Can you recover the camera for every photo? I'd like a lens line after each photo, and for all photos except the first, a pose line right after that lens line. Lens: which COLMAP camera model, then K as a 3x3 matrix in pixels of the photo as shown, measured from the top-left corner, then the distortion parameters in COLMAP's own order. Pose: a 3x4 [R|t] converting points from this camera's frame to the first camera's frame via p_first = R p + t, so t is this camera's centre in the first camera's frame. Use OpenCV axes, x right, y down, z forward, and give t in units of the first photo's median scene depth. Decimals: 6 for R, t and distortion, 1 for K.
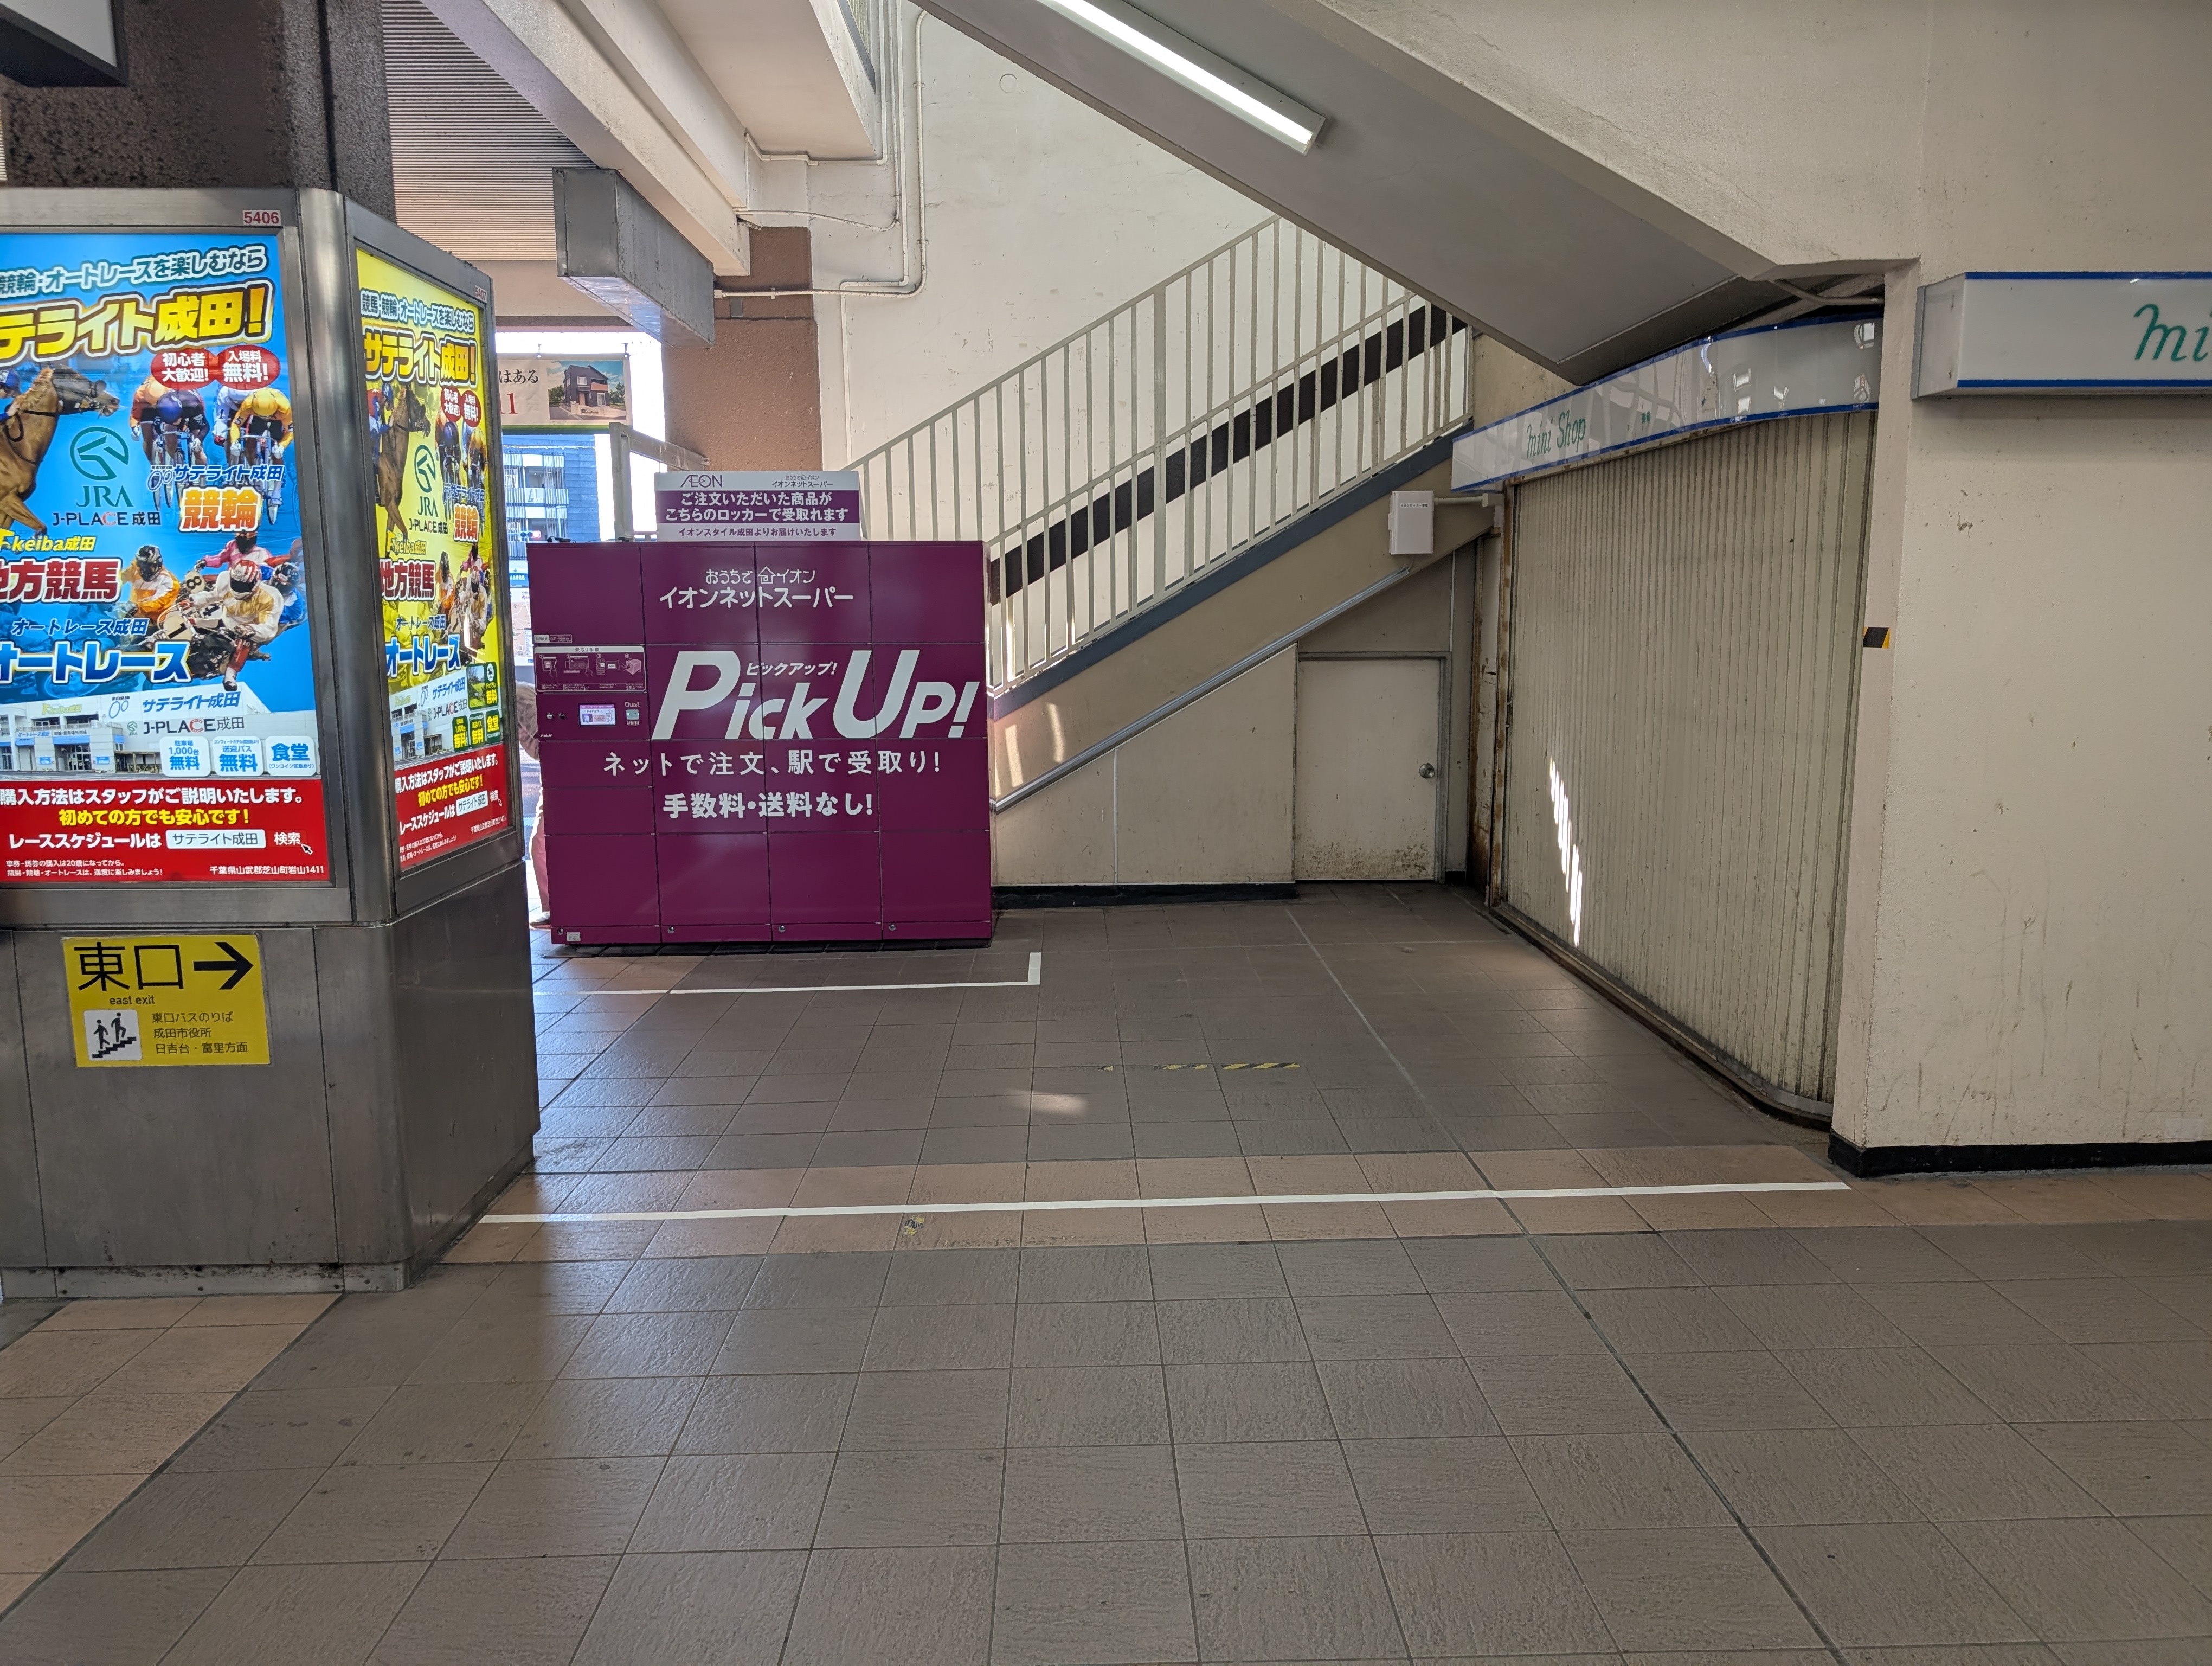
lens RADIAL K [[1581.3, 0, 1106.0], [0, 1581.3, 833.0], [0, 0, 1]] dist [-0.001662, -0.002180]
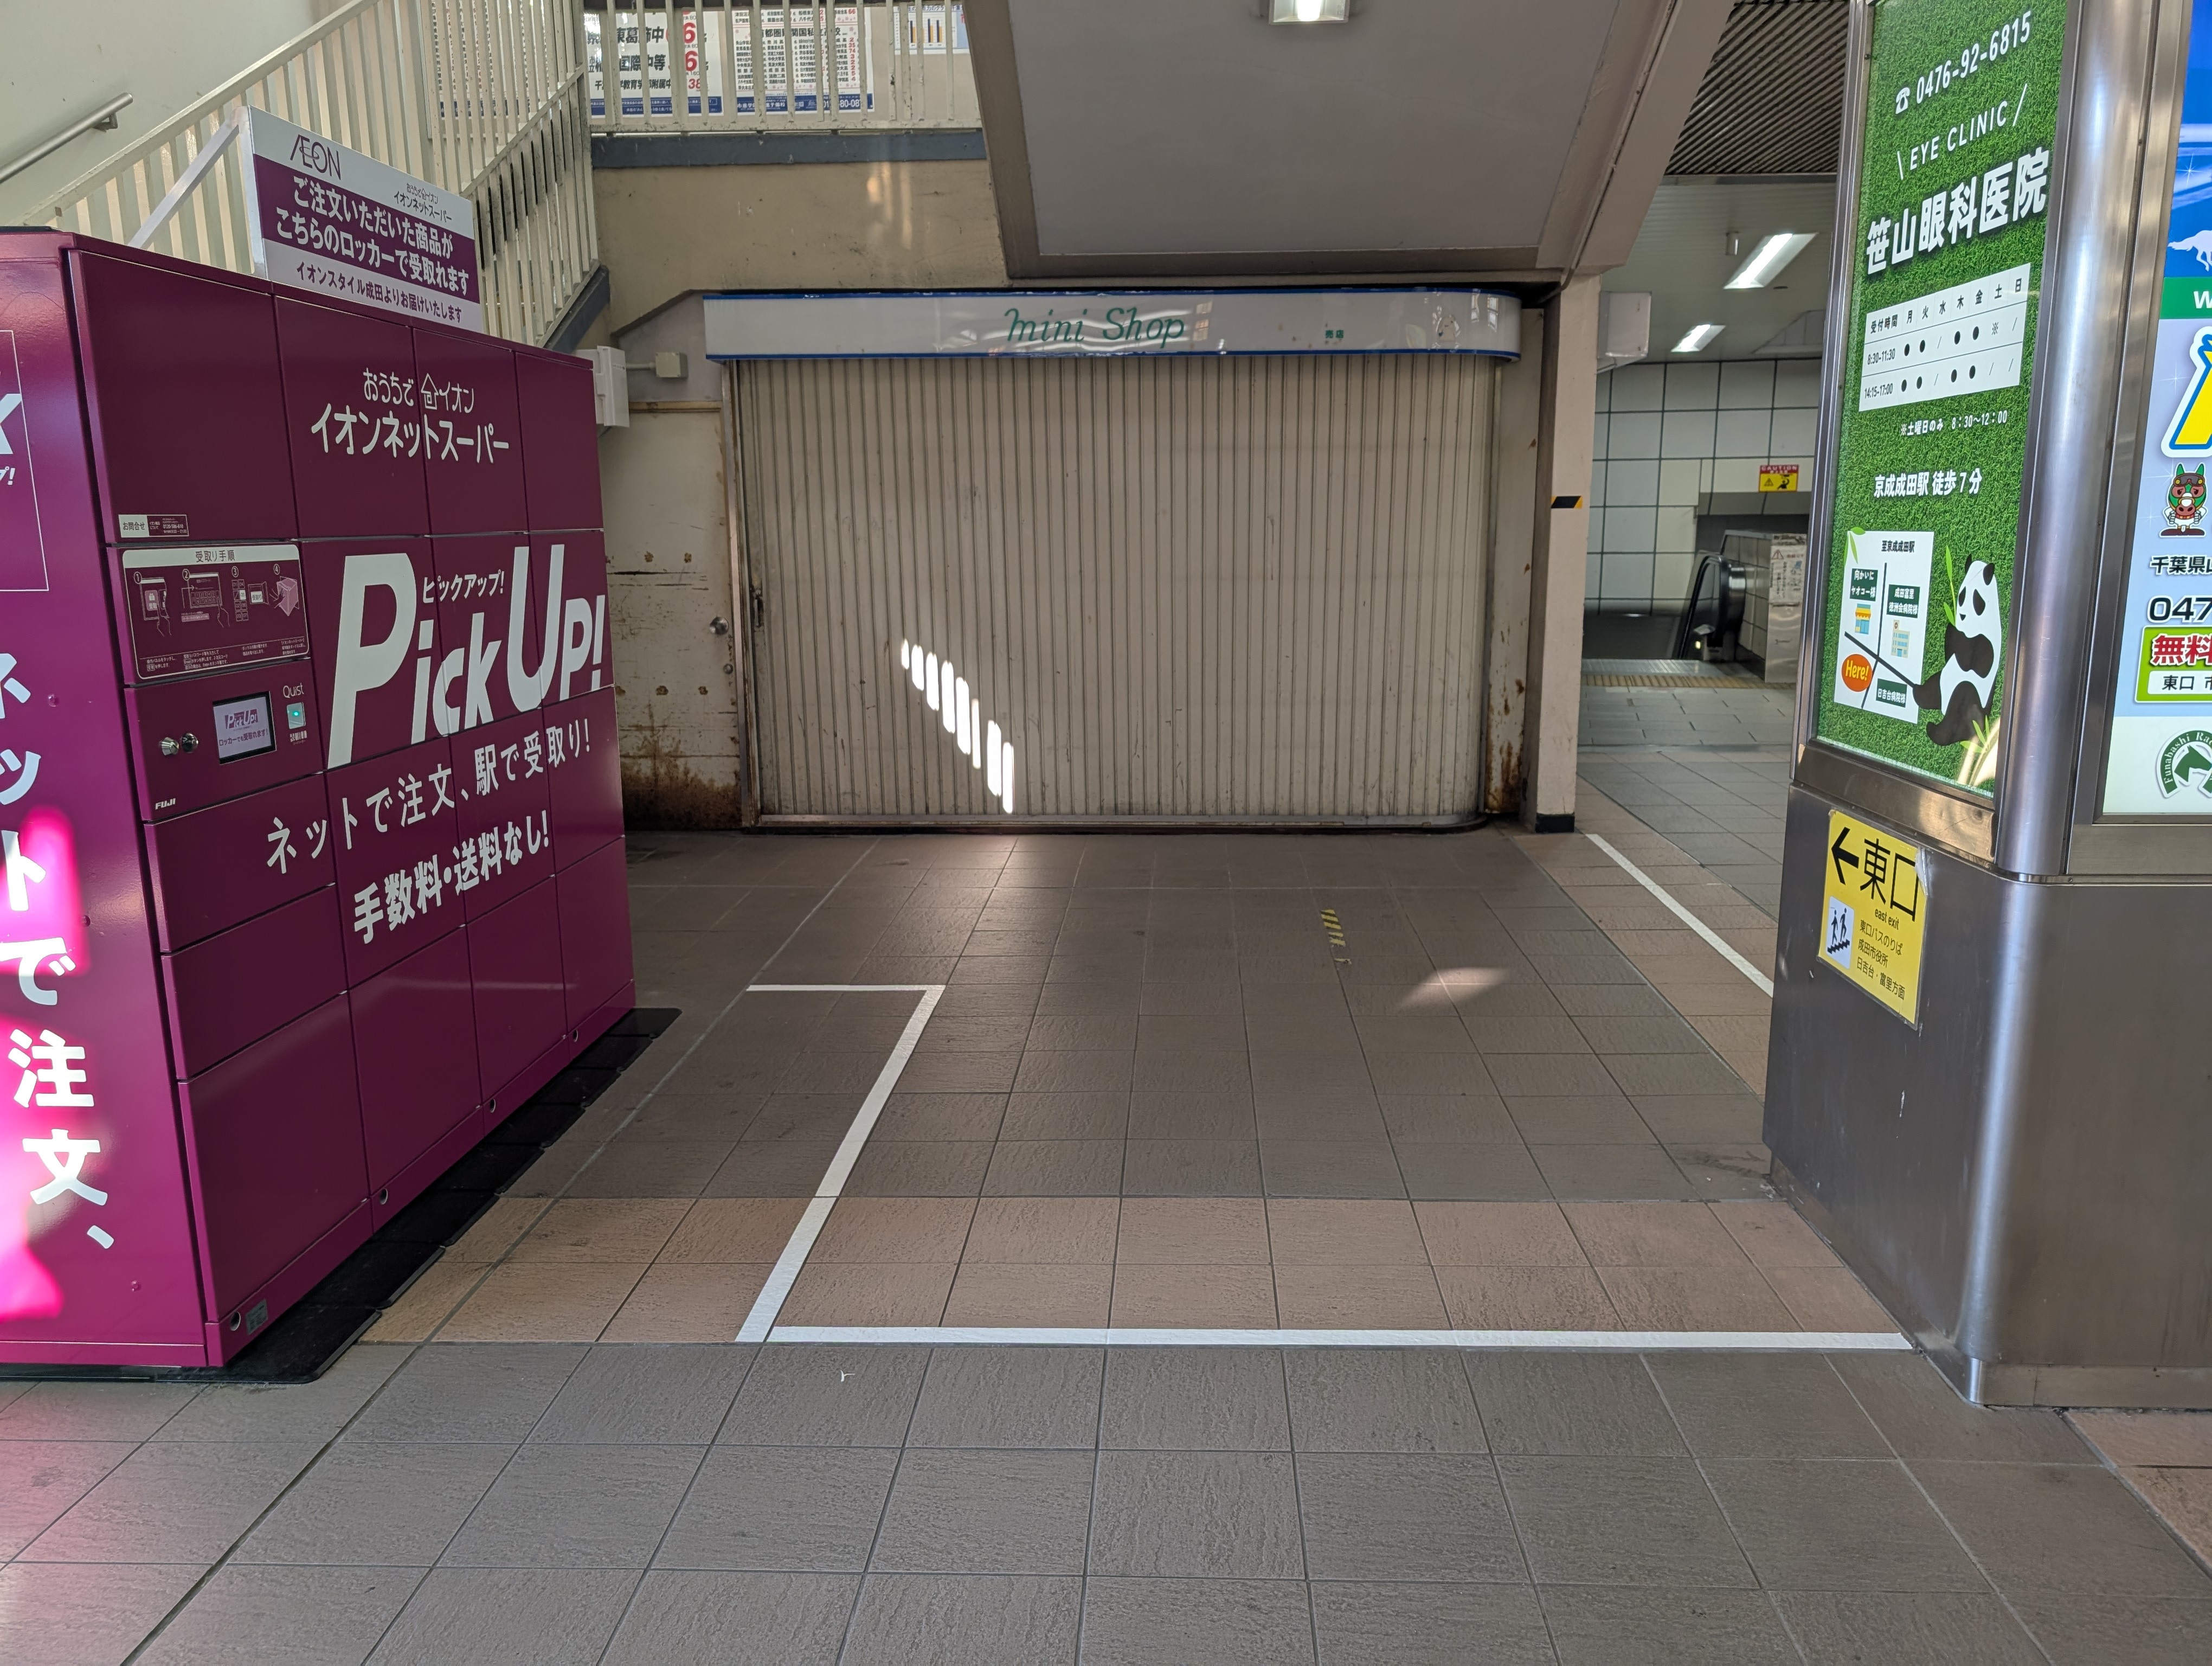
lens RADIAL K [[1581.3, 0, 1106.0], [0, 1581.3, 833.0], [0, 0, 1]] dist [-0.001662, -0.002180]
pose [[0.078259, -0.190449, 0.978573, -0.688294], [0.150536, 0.972586, 0.177245, -0.086532], [-0.985502, 0.133440, 0.104783, 0.761355]]
